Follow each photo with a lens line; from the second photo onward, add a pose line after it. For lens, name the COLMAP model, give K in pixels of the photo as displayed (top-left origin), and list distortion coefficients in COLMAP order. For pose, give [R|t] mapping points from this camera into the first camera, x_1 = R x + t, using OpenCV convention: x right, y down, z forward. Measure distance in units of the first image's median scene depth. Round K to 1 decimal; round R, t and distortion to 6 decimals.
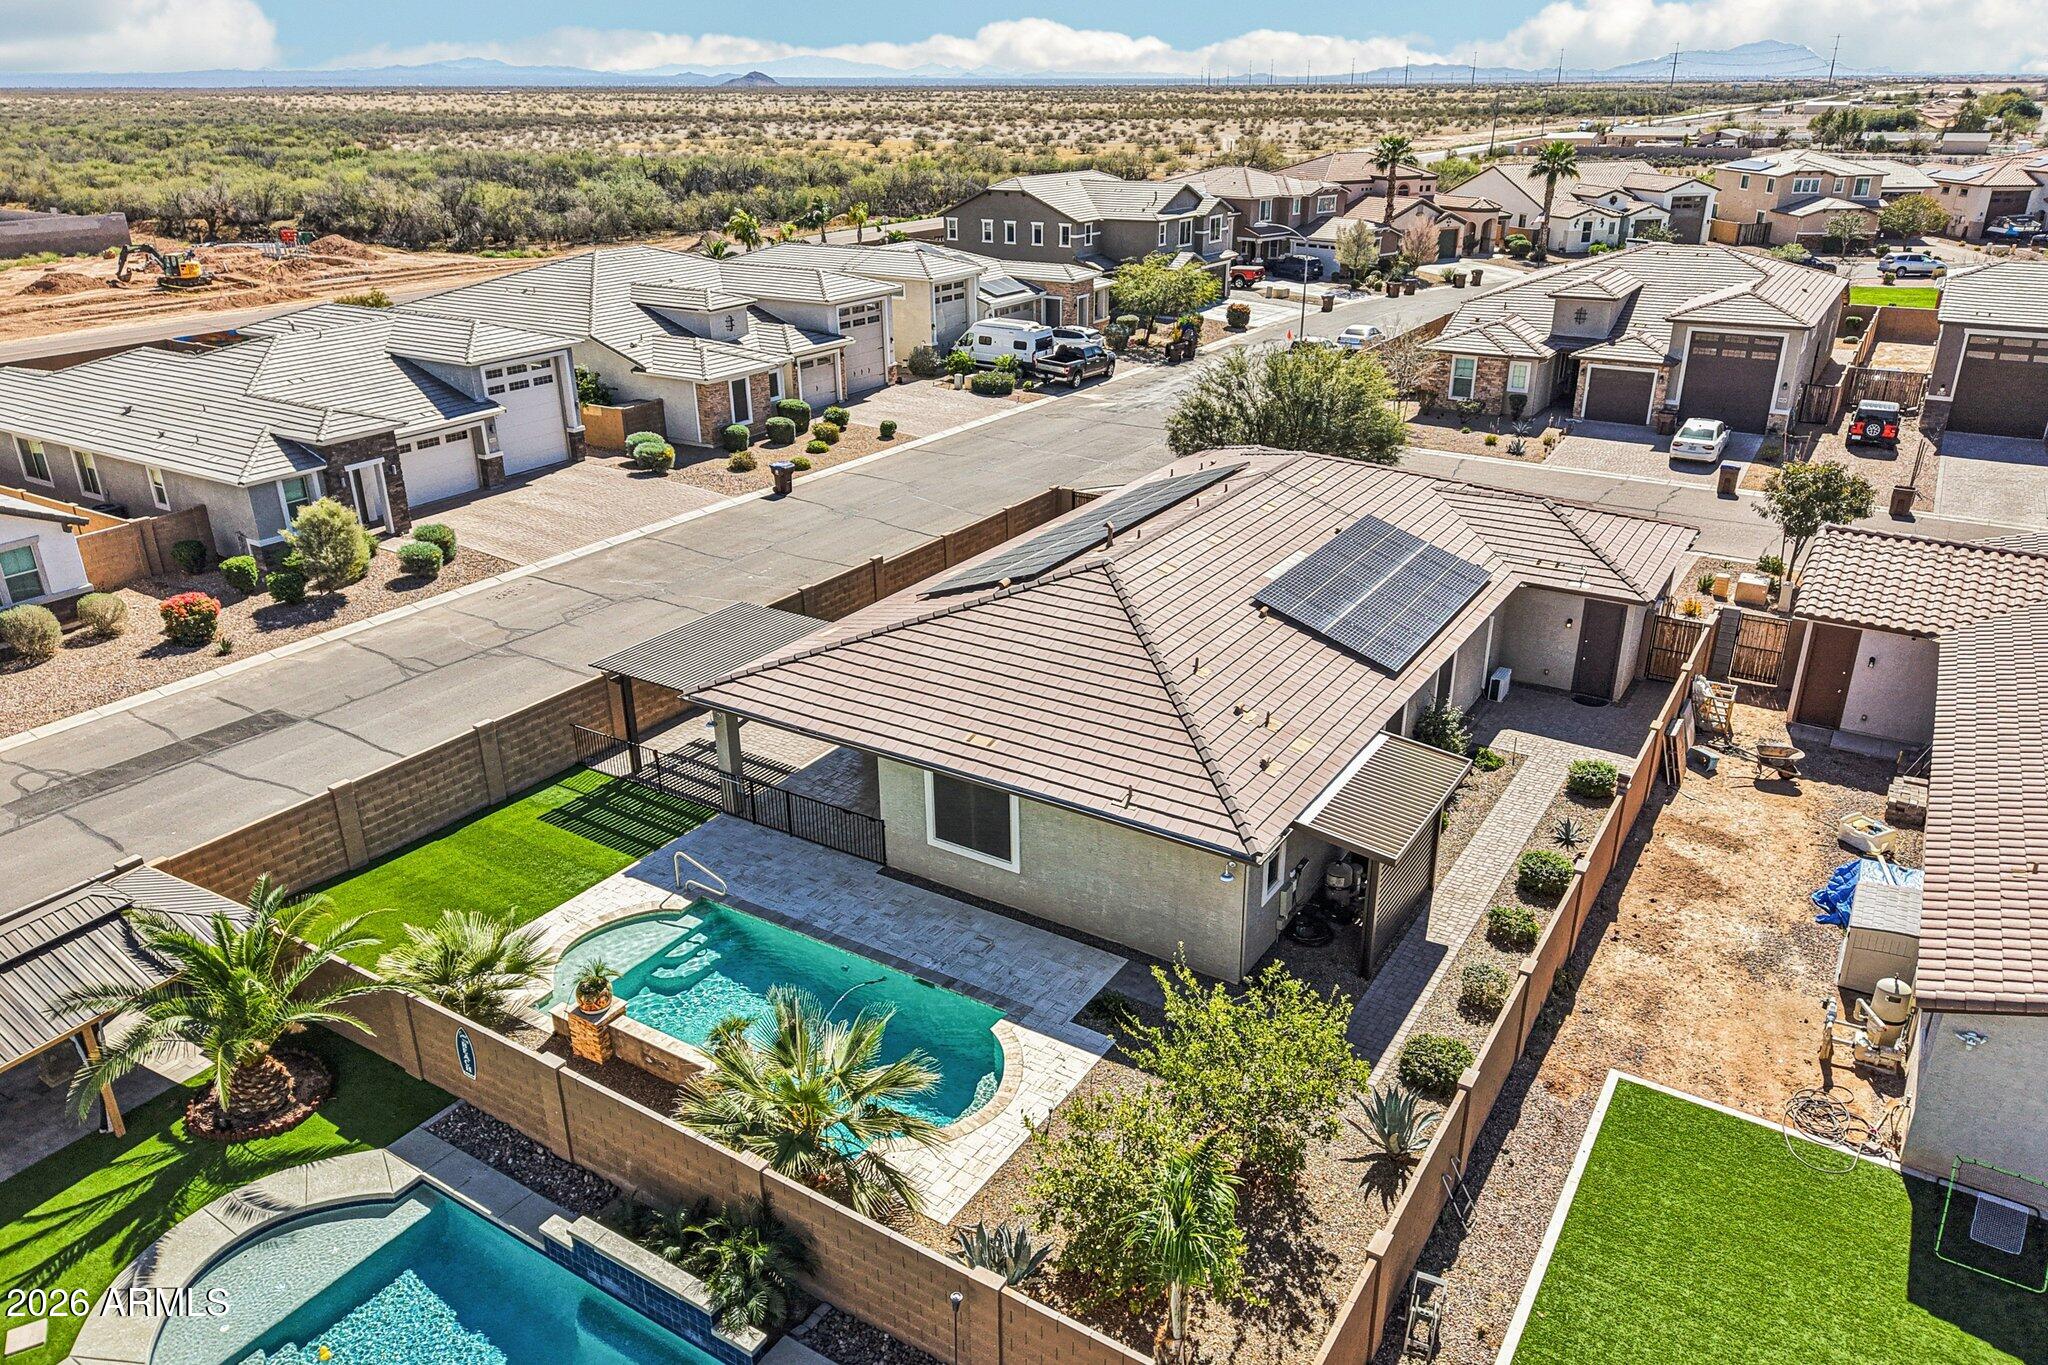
lens RADIAL K [[1390.3, 0, 1024.0], [0, 1390.3, 682.5], [0, 0, 1]] dist [0.038010, -0.042790]
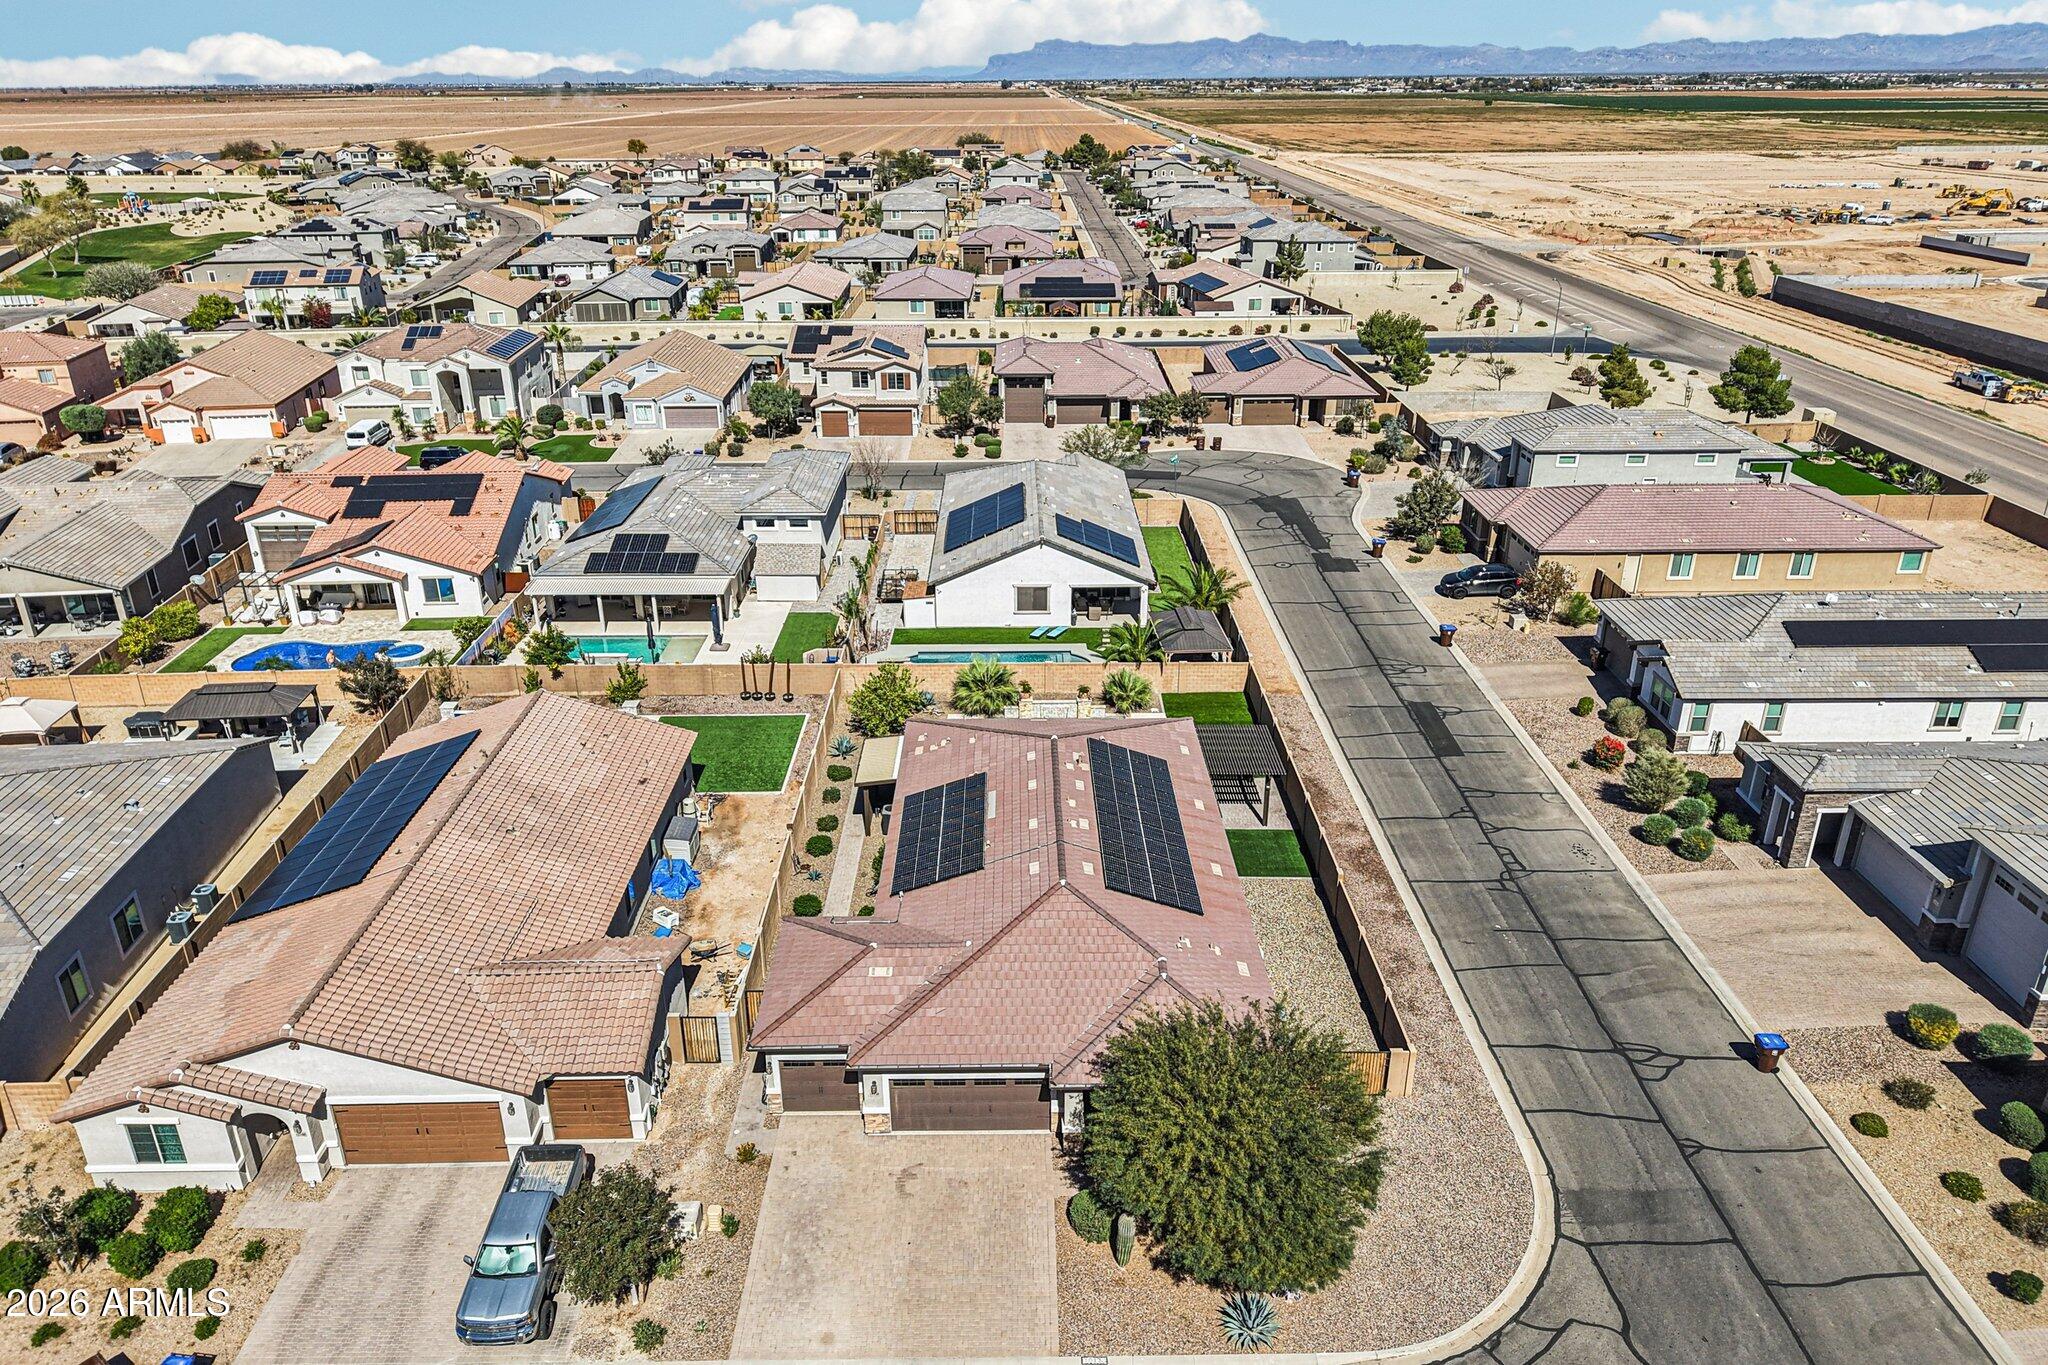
lens RADIAL K [[1411.0, 0, 1024.0], [0, 1411.0, 682.5], [0, 0, 1]] dist [0.040032, -0.051644]
pose [[-0.839773, 0.229295, -0.492143, 0.693636], [-0.200692, 0.711150, 0.673786, -0.968448], [0.504483, 0.664597, -0.551188, 1.356609]]
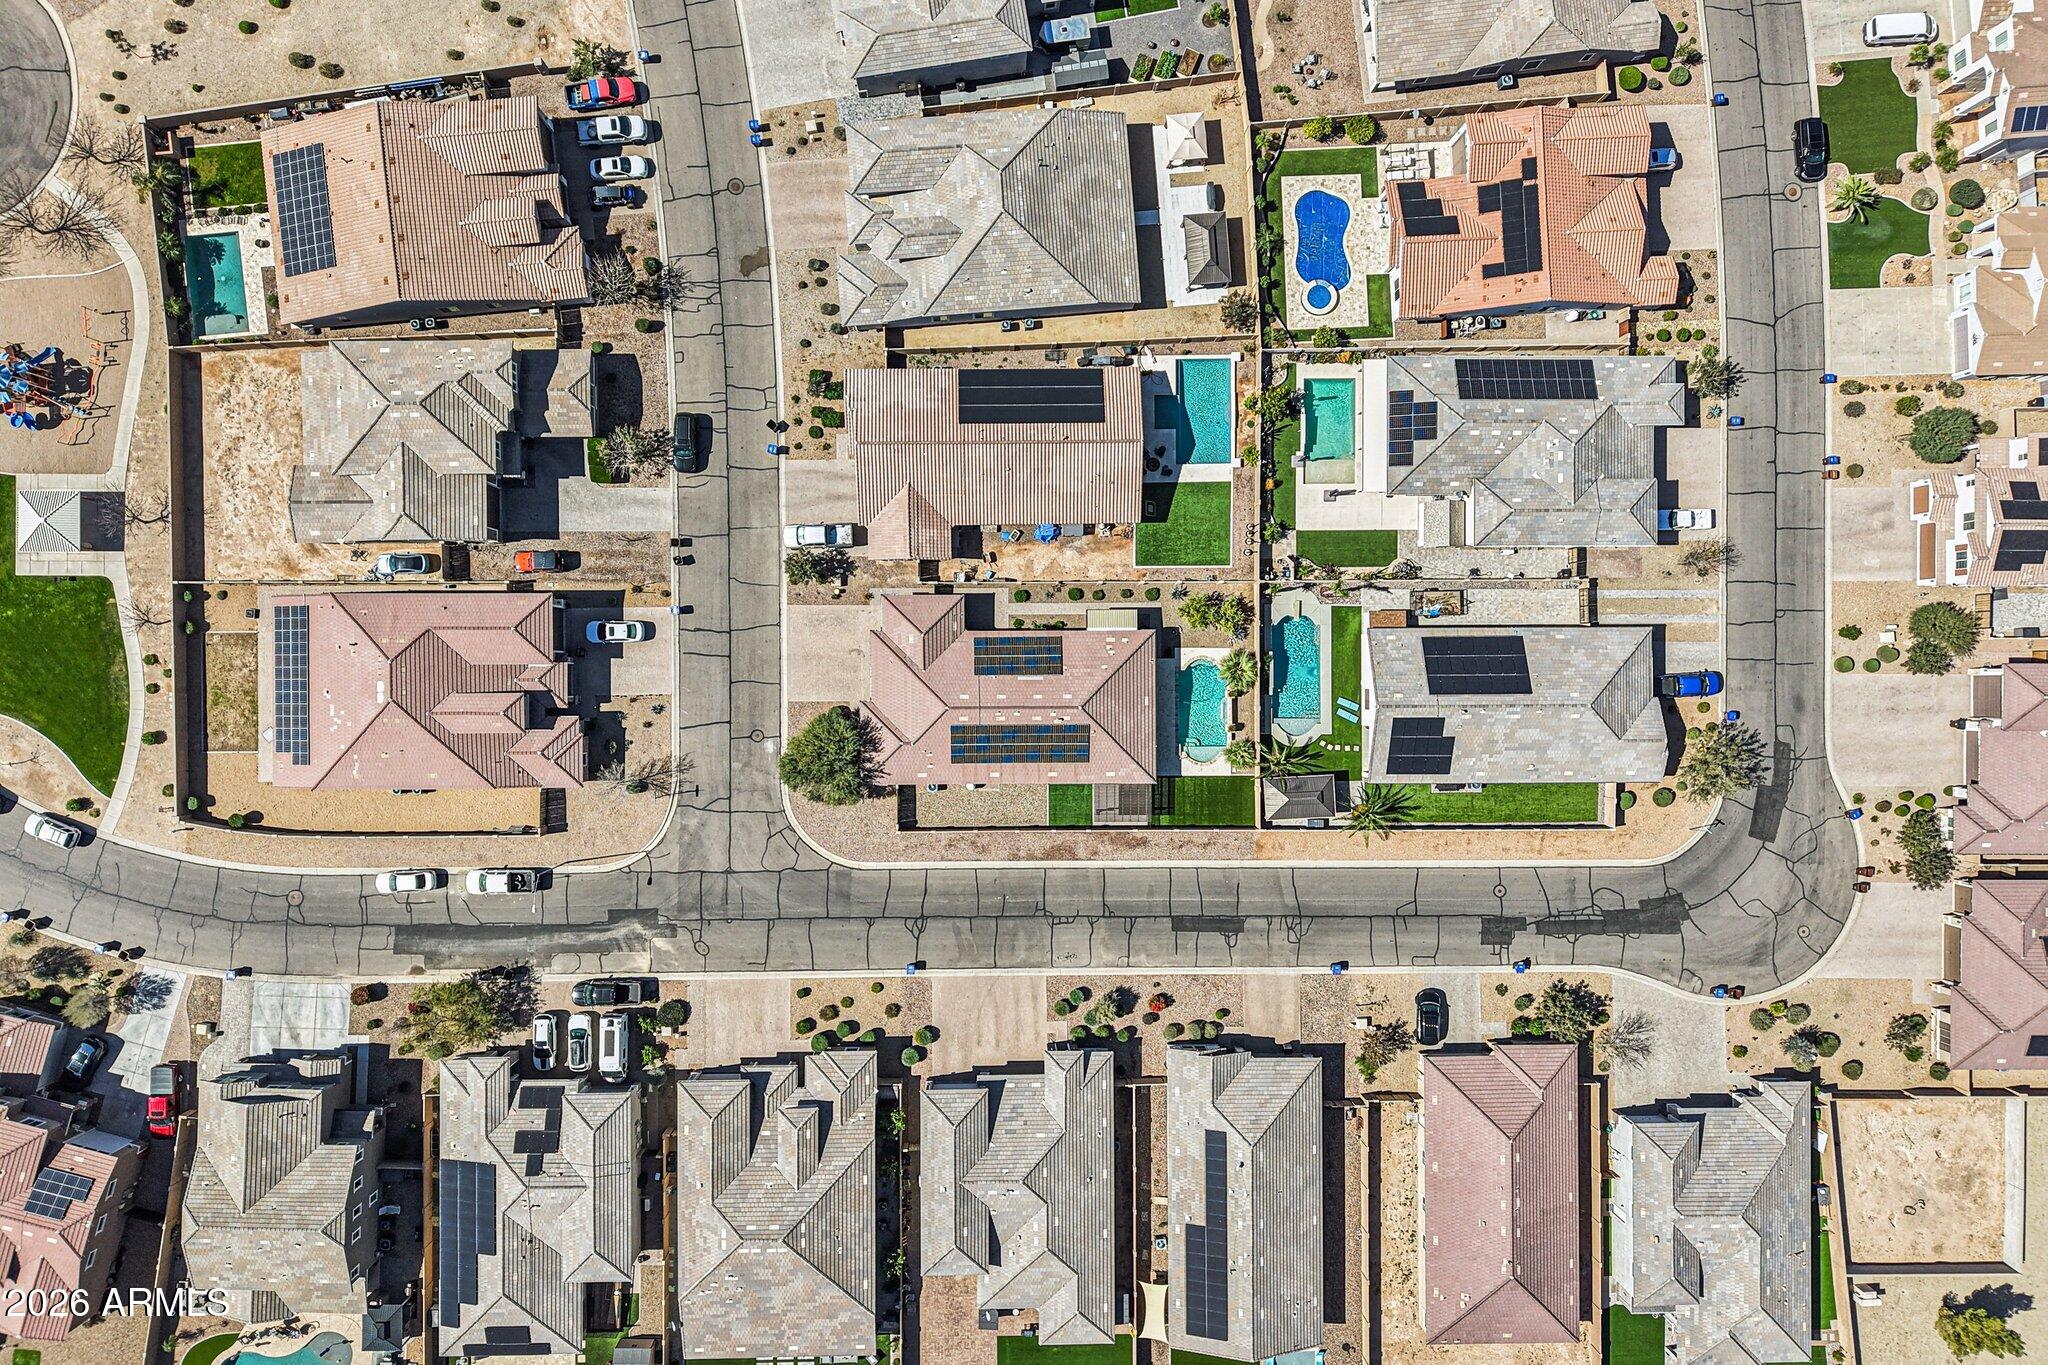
lens RADIAL K [[1390.3, 0, 1024.0], [0, 1390.3, 682.5], [0, 0, 1]] dist [0.038010, -0.042790]
pose [[-0.540153, -0.841562, 0.002817, 0.131331], [0.337990, -0.213870, 0.916528, -2.506548], [-0.770712, 0.496017, 0.399962, -0.313595]]
